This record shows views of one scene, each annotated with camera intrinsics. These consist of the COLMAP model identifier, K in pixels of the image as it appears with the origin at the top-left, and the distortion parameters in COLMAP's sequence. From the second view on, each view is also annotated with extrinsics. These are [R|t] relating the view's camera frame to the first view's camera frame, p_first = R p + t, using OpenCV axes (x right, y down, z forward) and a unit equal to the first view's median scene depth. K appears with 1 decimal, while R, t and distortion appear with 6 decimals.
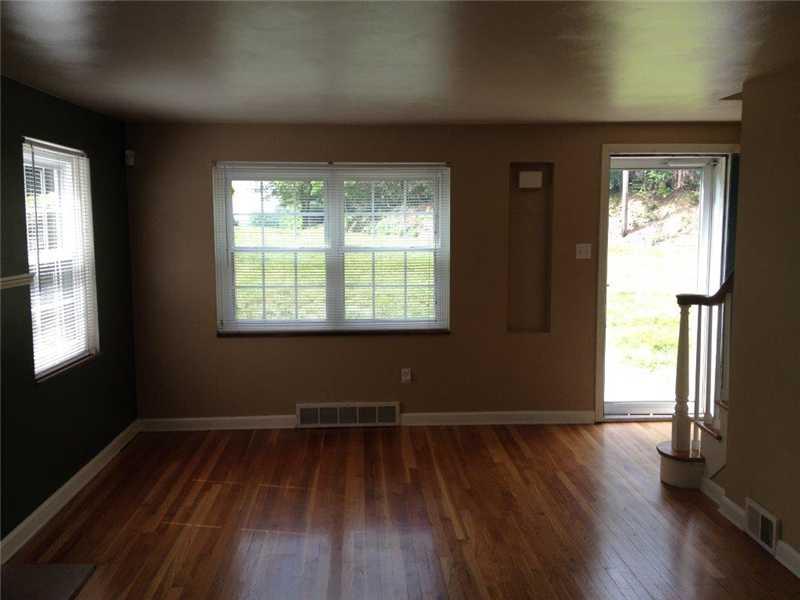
lens RADIAL K [[744.7, 0, 400.0], [0, 744.7, 300.0], [0, 0, 1]] dist [0.121449, -0.304480]
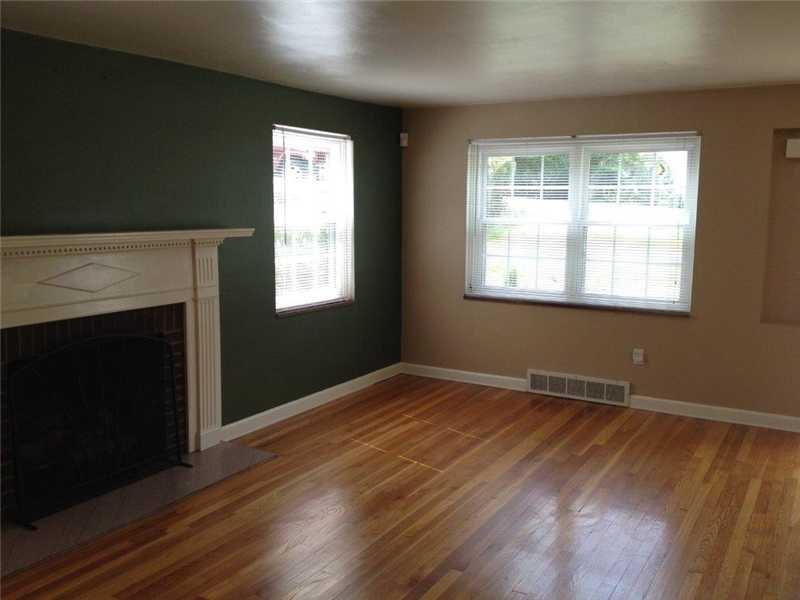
lens RADIAL K [[744.7, 0, 400.0], [0, 744.7, 300.0], [0, 0, 1]] dist [0.121449, -0.304480]
pose [[0.827017, 0.084947, -0.555722, 0.292667], [-0.072347, 0.996380, 0.044640, 0.008415], [0.557502, 0.003287, 0.830169, 0.027181]]
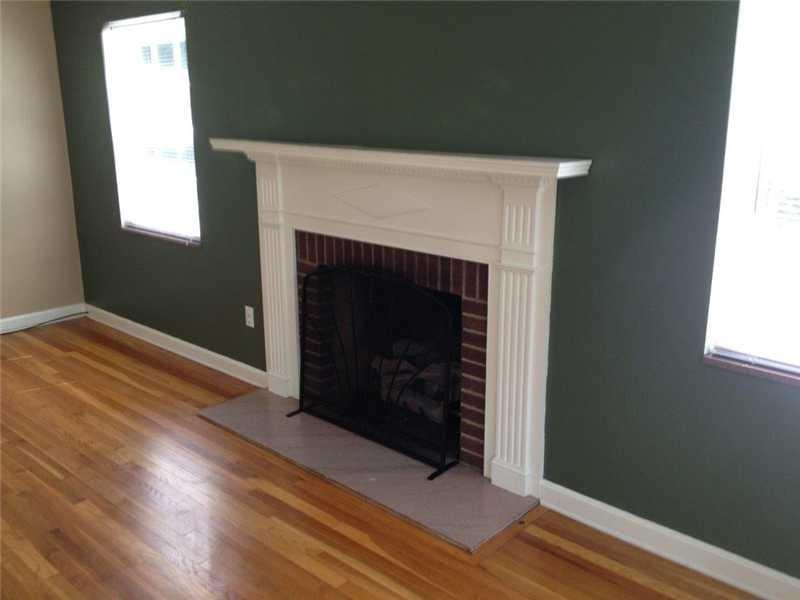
lens RADIAL K [[744.7, 0, 400.0], [0, 744.7, 300.0], [0, 0, 1]] dist [0.121449, -0.304480]
pose [[-0.745635, 0.176139, -0.642653, 0.048182], [-0.059801, 0.942852, 0.327802, -0.086258], [0.663665, 0.282852, -0.692490, 0.920552]]
